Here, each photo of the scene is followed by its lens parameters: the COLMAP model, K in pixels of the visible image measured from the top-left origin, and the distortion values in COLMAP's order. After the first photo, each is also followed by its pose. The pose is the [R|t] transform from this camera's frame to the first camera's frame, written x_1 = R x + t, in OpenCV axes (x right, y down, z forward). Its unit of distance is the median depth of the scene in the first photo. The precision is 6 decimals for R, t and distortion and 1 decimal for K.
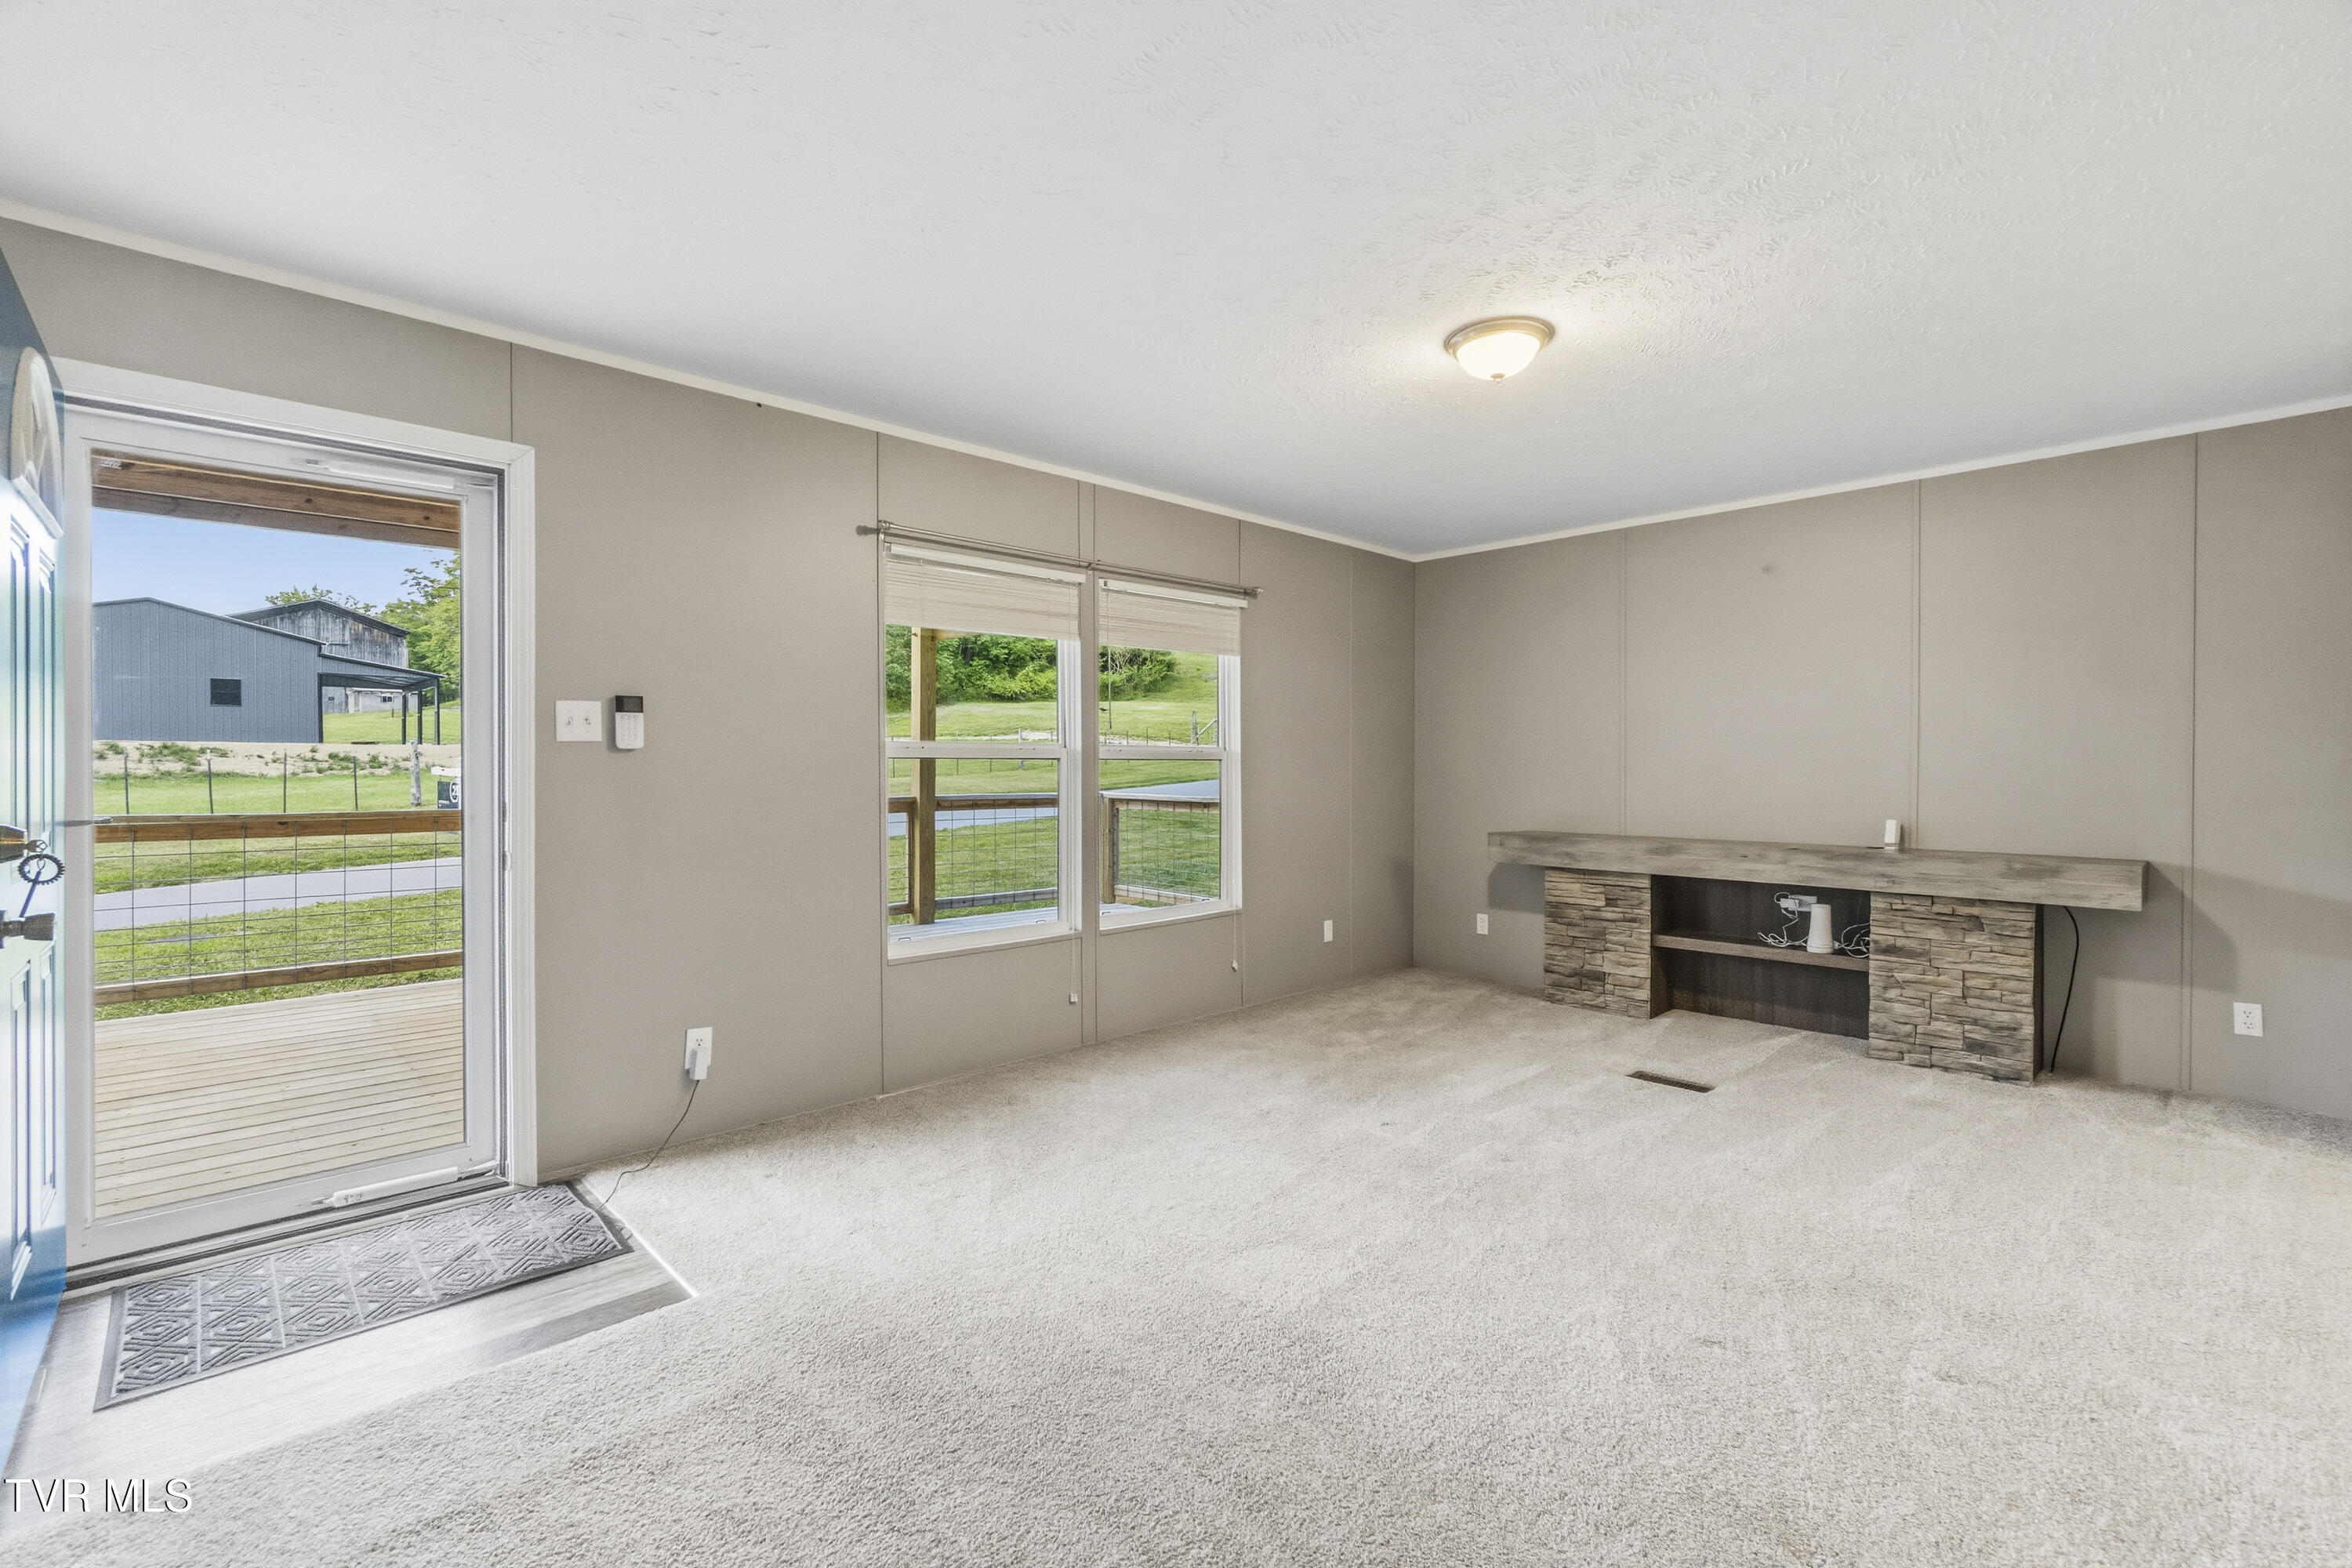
lens RADIAL K [[1019.5, 0, 1176.0], [0, 1019.5, 784.0], [0, 0, 1]] dist [-0.002372, 0.000104]
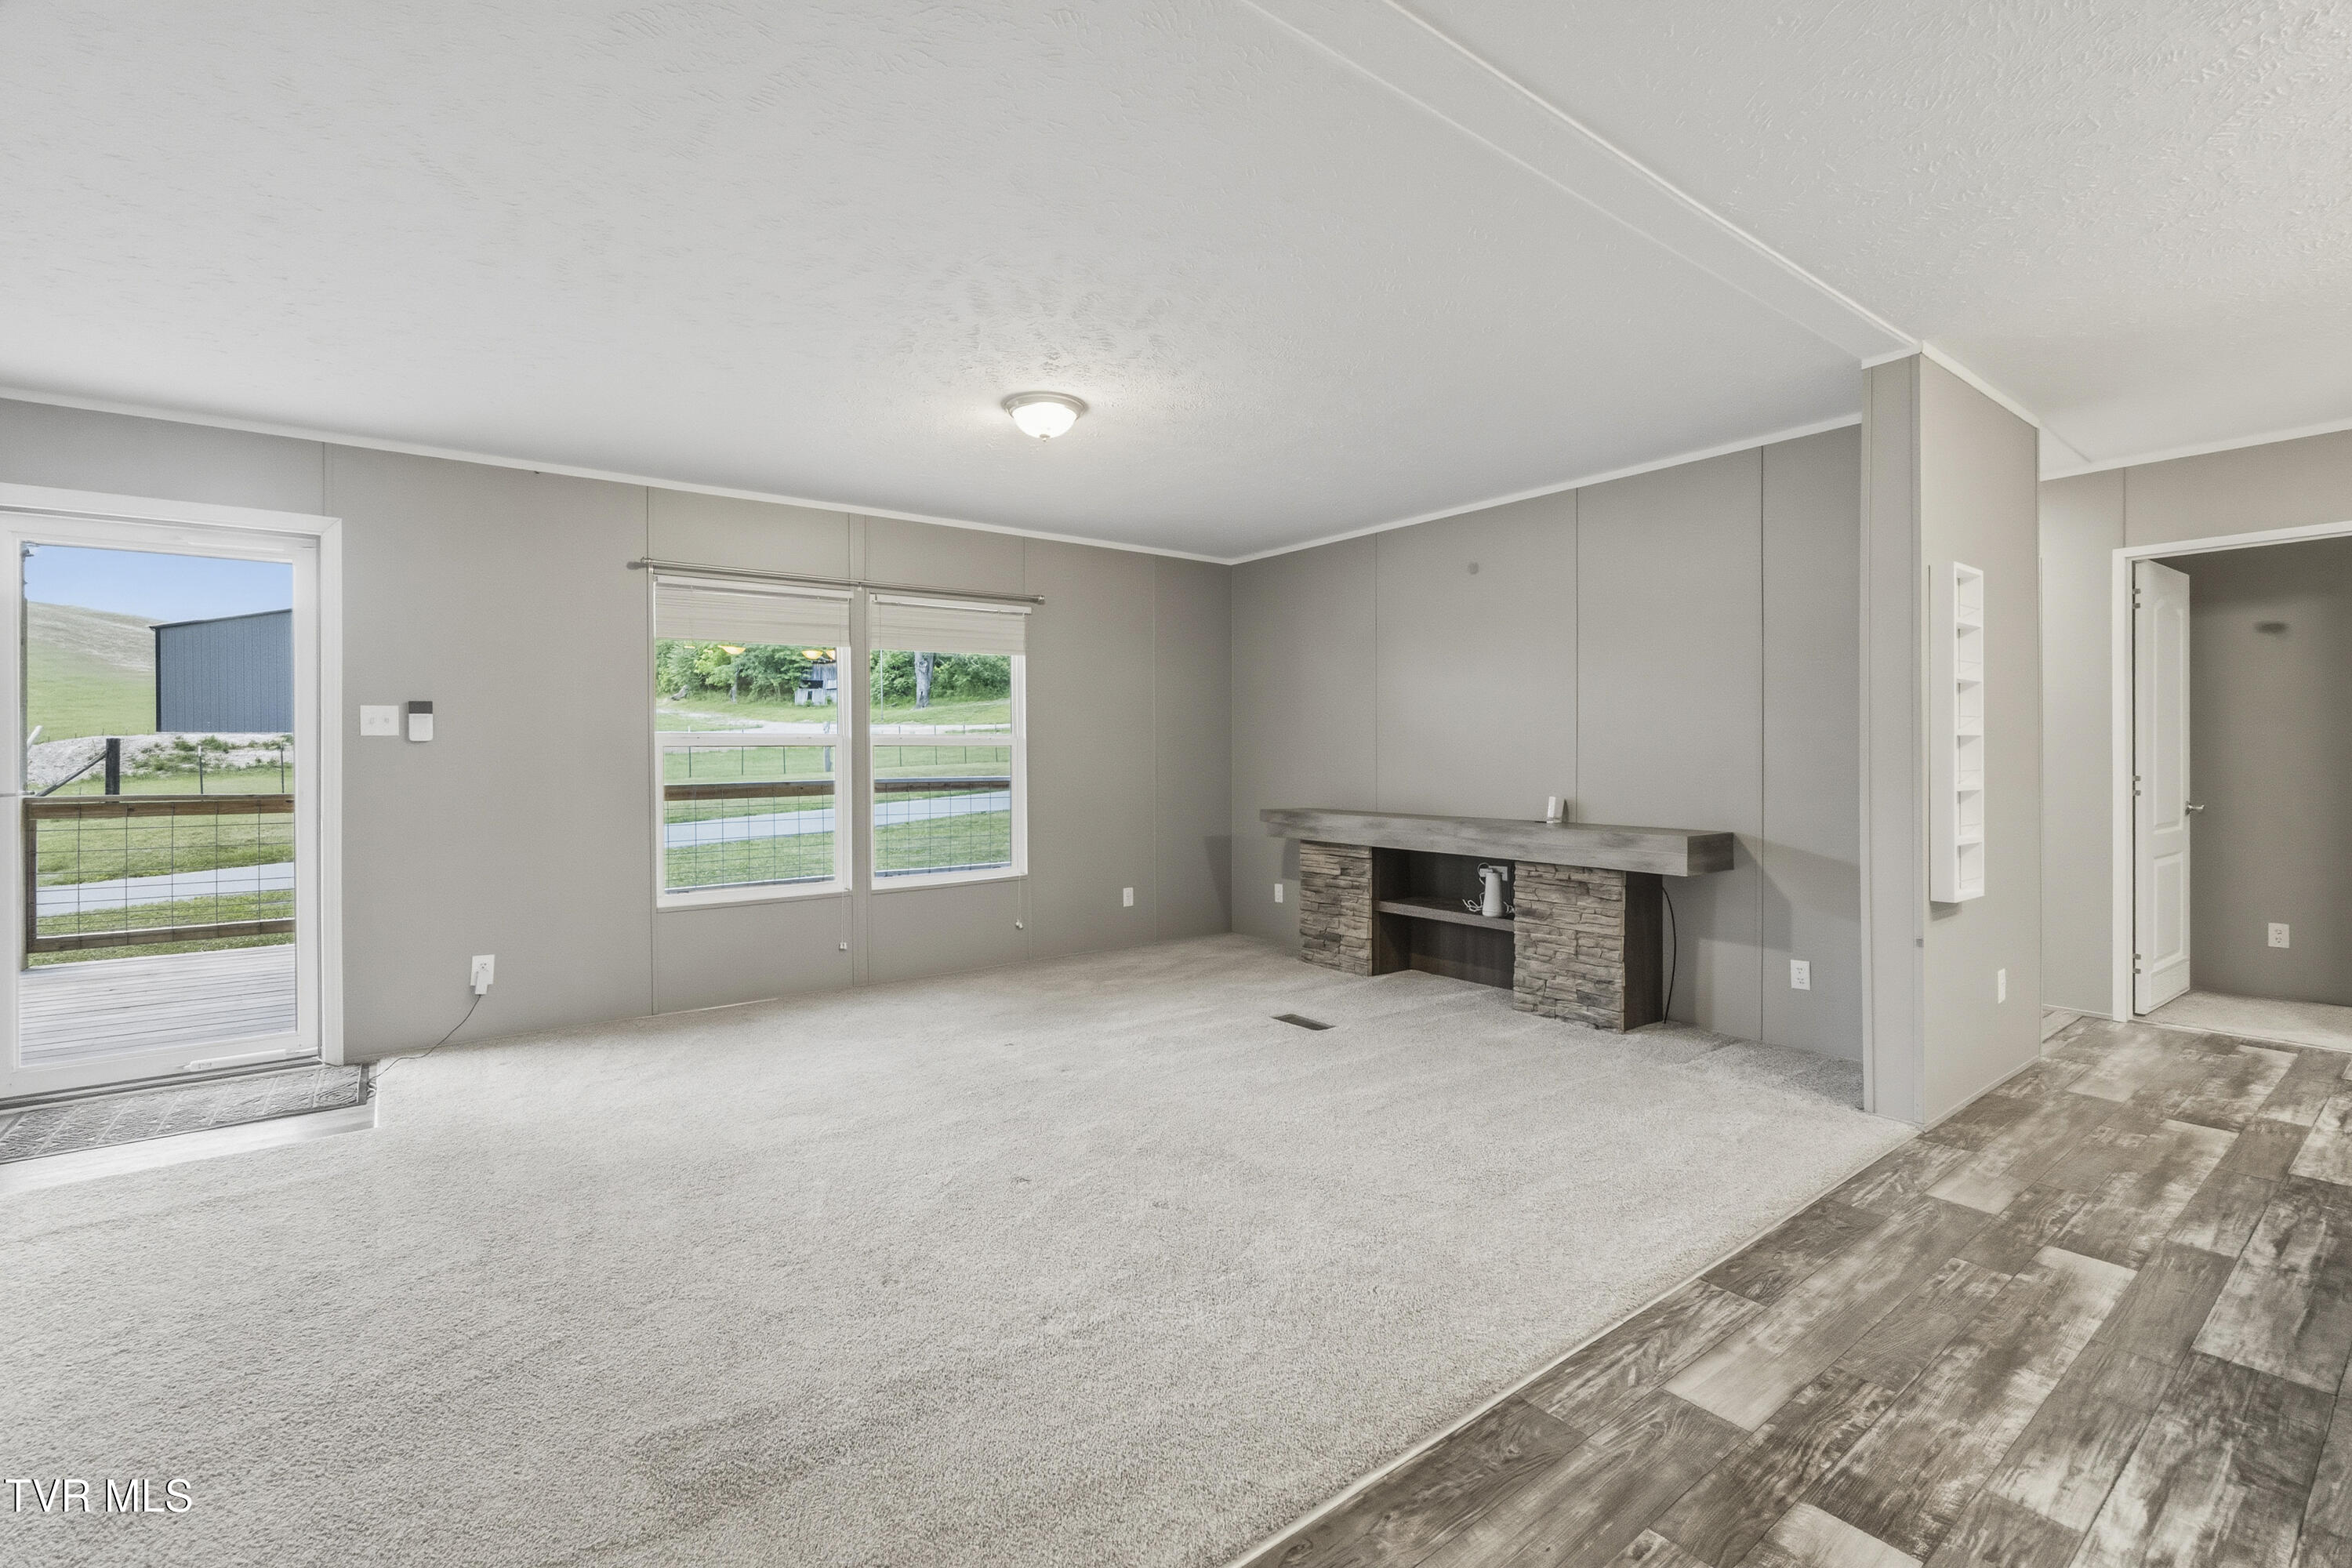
lens RADIAL K [[1023.5, 0, 1168.6], [0, 1023.5, 764.7], [0, 0, 1]] dist [-0.002105, -0.000771]
pose [[0.993921, -0.003886, -0.110030, 0.433266], [0.003405, 0.999984, -0.004562, 0.004458], [0.110046, 0.004160, 0.993918, -0.160348]]
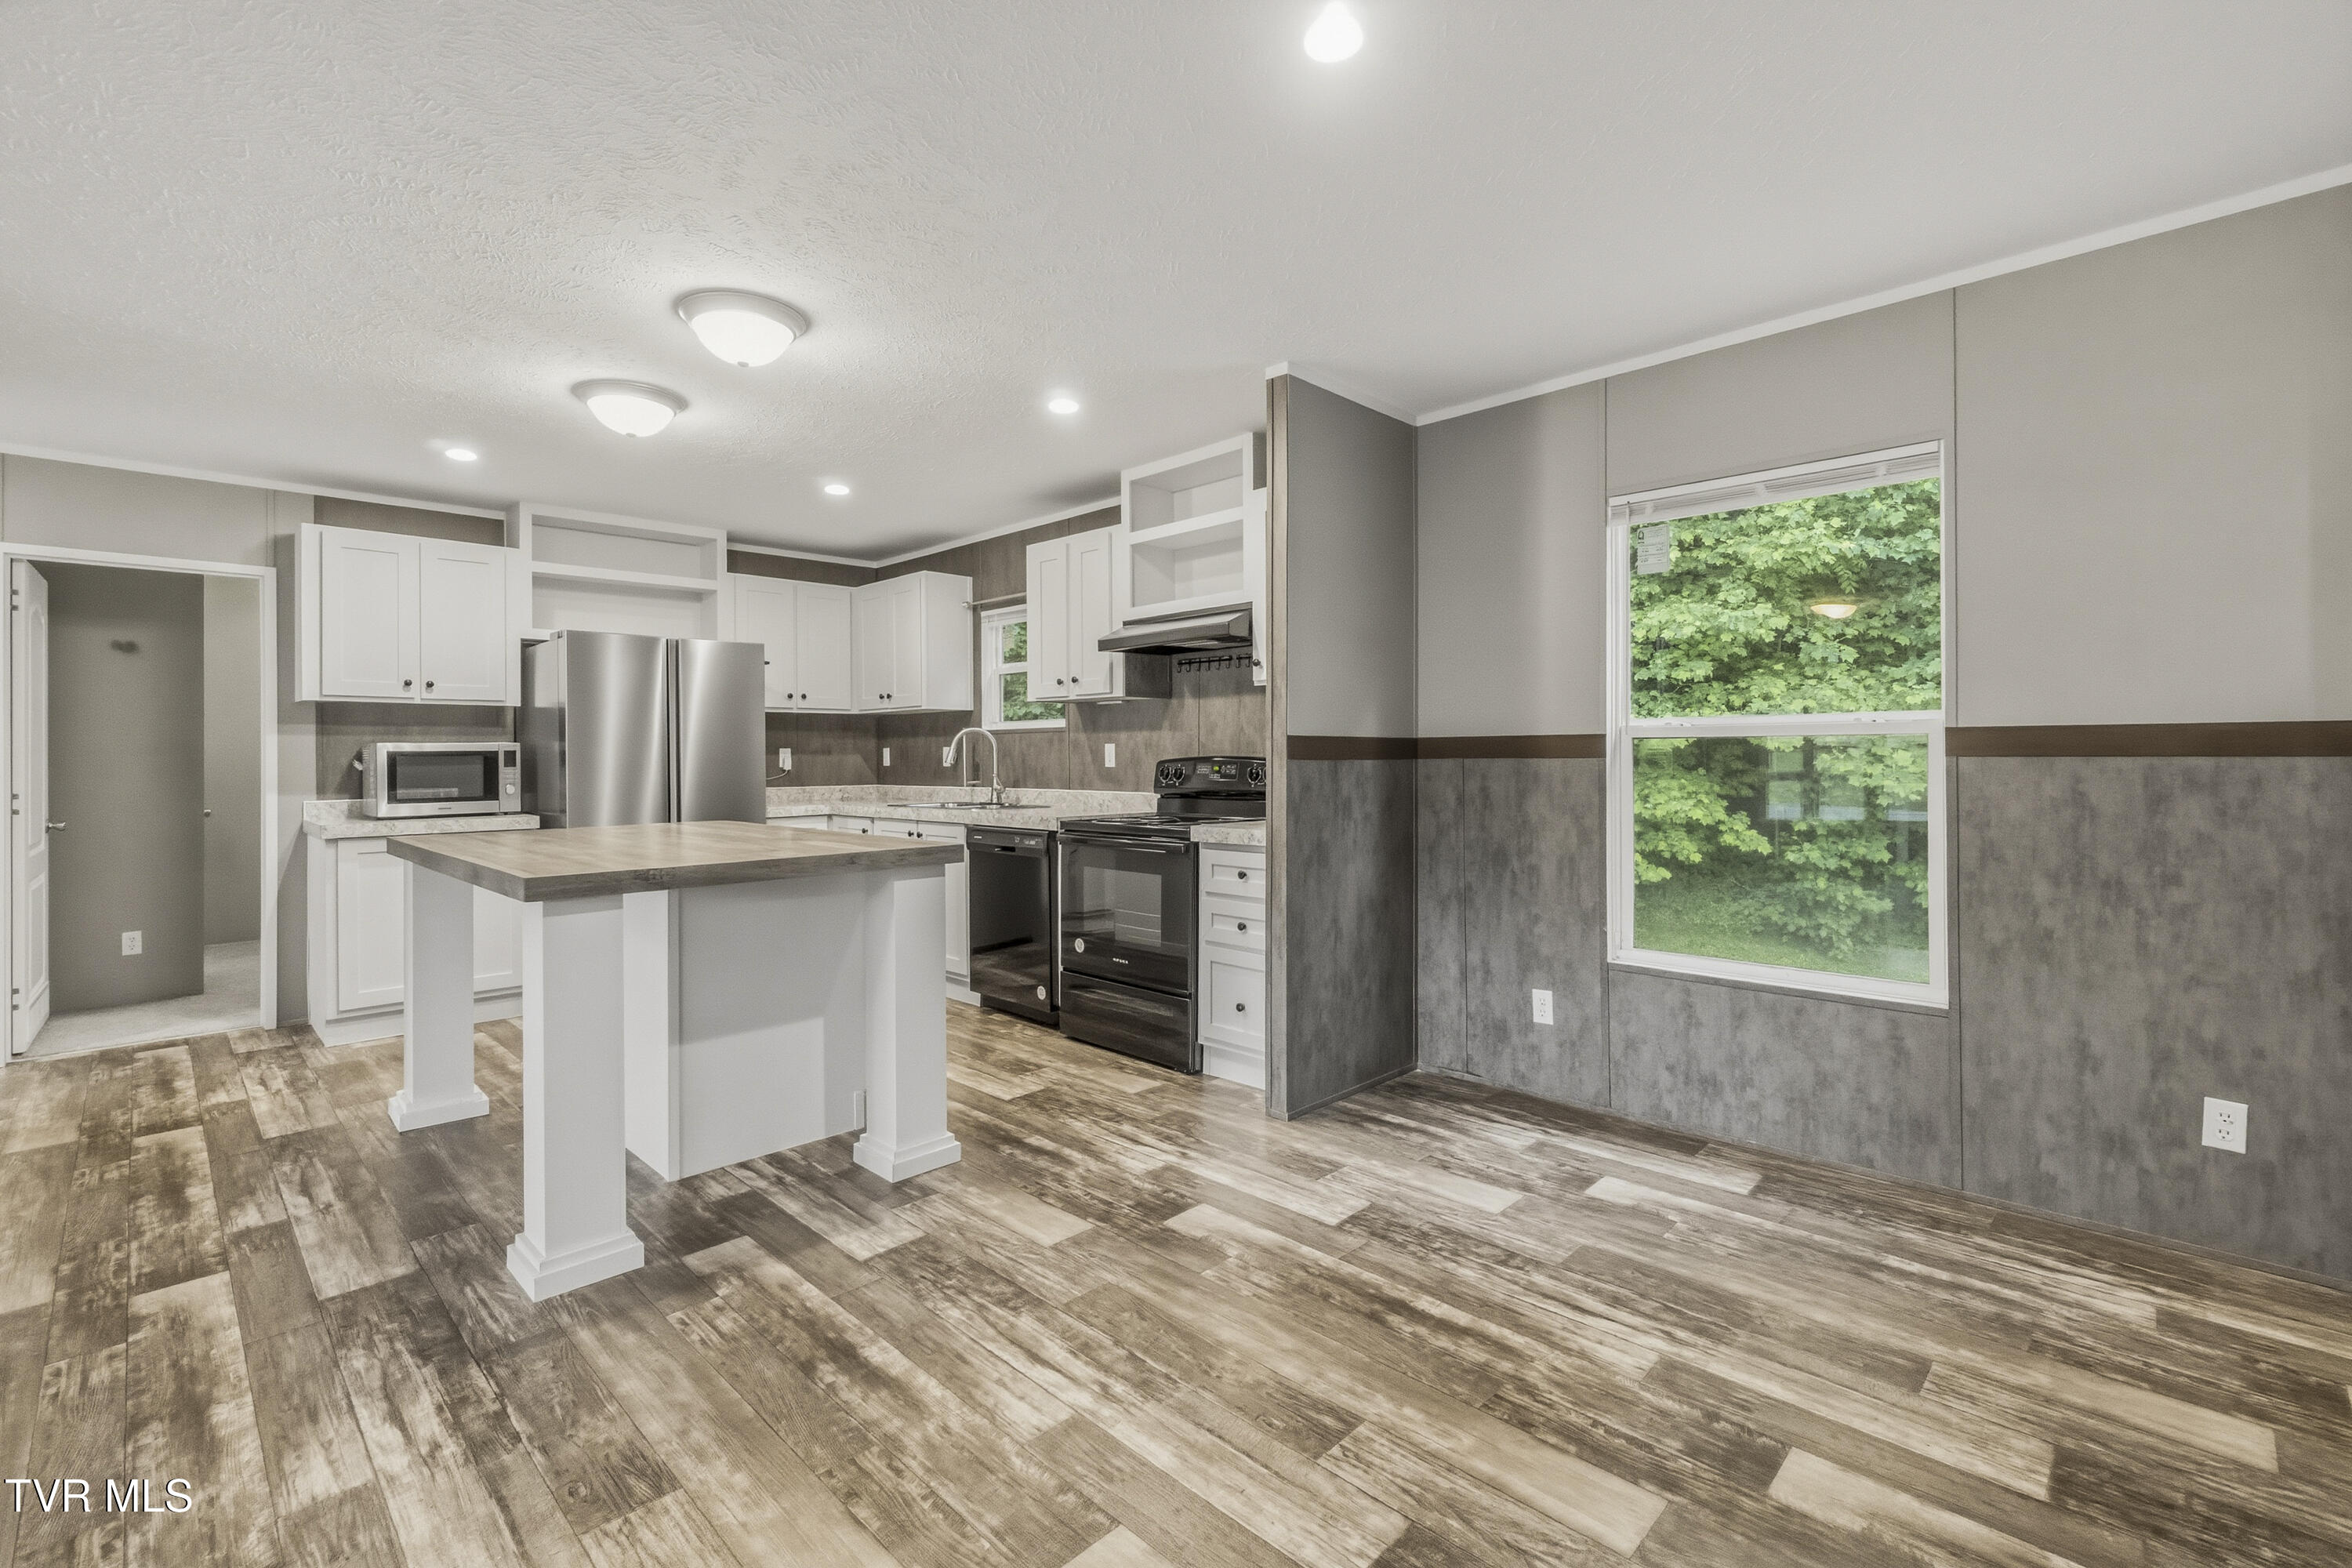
lens RADIAL K [[1006.0, 0, 1198.4], [0, 1006.0, 785.6], [0, 0, 1]] dist [-0.013755, -0.000050]
pose [[-0.051780, -0.029940, 0.998210, 0.320865], [0.021832, 0.999278, 0.031105, 0.002004], [-0.998420, 0.023403, -0.051089, -0.070202]]
